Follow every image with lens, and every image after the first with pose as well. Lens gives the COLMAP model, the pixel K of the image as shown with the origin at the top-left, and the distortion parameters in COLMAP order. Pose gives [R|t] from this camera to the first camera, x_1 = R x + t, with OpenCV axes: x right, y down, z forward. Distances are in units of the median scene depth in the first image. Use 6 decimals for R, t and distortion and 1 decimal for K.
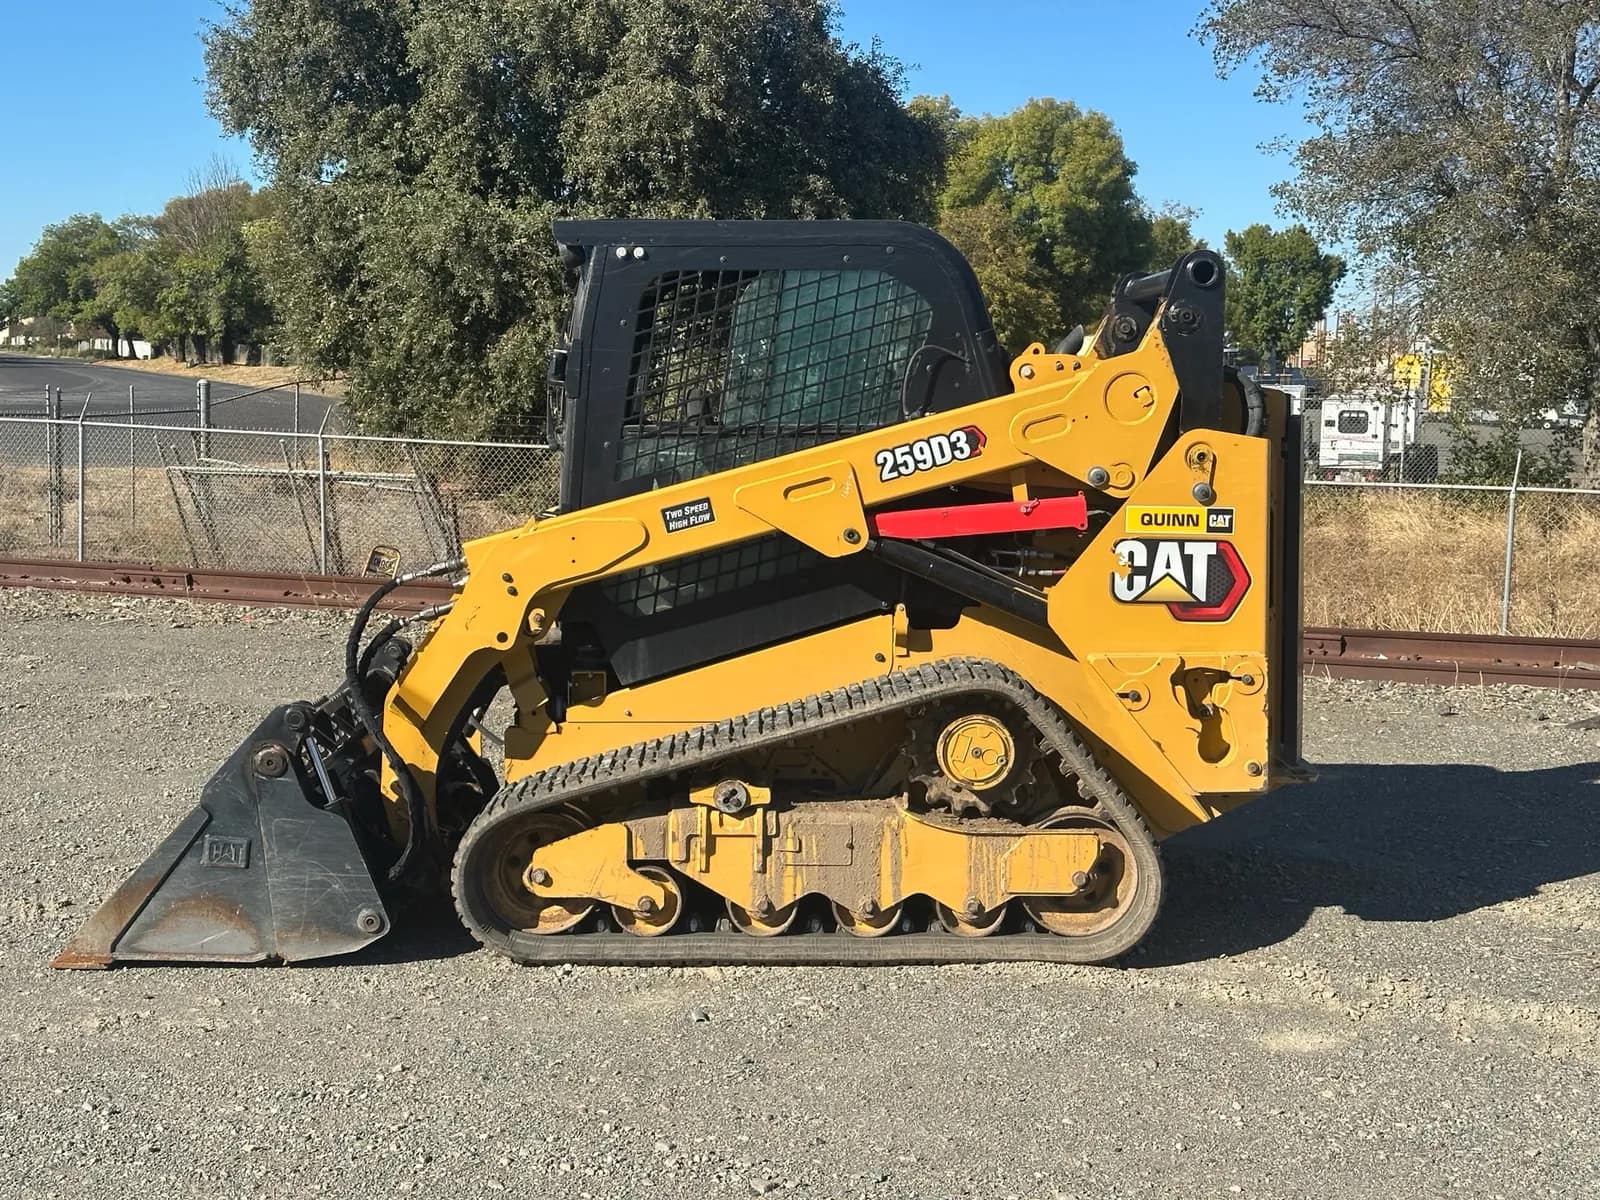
lens RADIAL K [[2246.1, 0, 800.0], [0, 2246.1, 600.0], [0, 0, 1]] dist [0.139396, -0.030450]
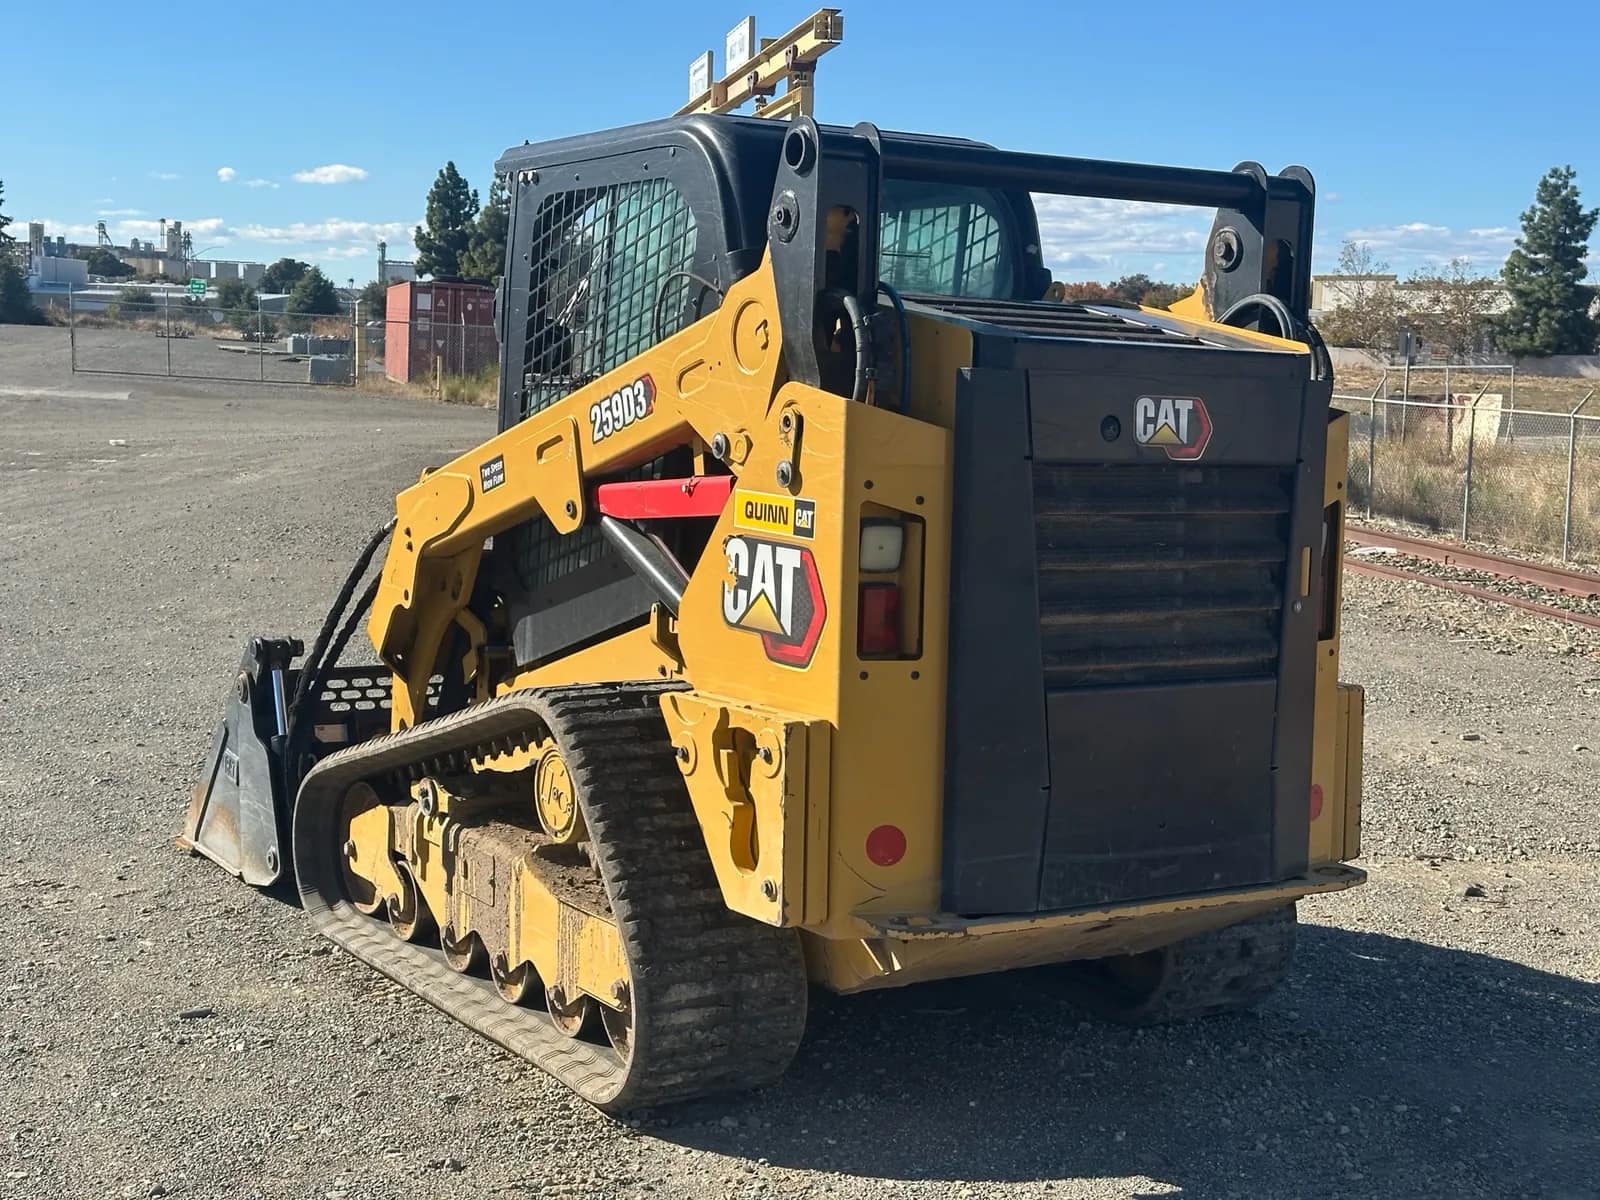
lens RADIAL K [[2246.1, 0, 800.0], [0, 2246.1, 600.0], [0, 0, 1]] dist [0.139396, -0.030450]
pose [[0.514920, 0.092380, -0.852246, 0.759879], [-0.110060, 0.993073, 0.041148, -0.038368], [0.850144, 0.072610, 0.521520, 0.650072]]
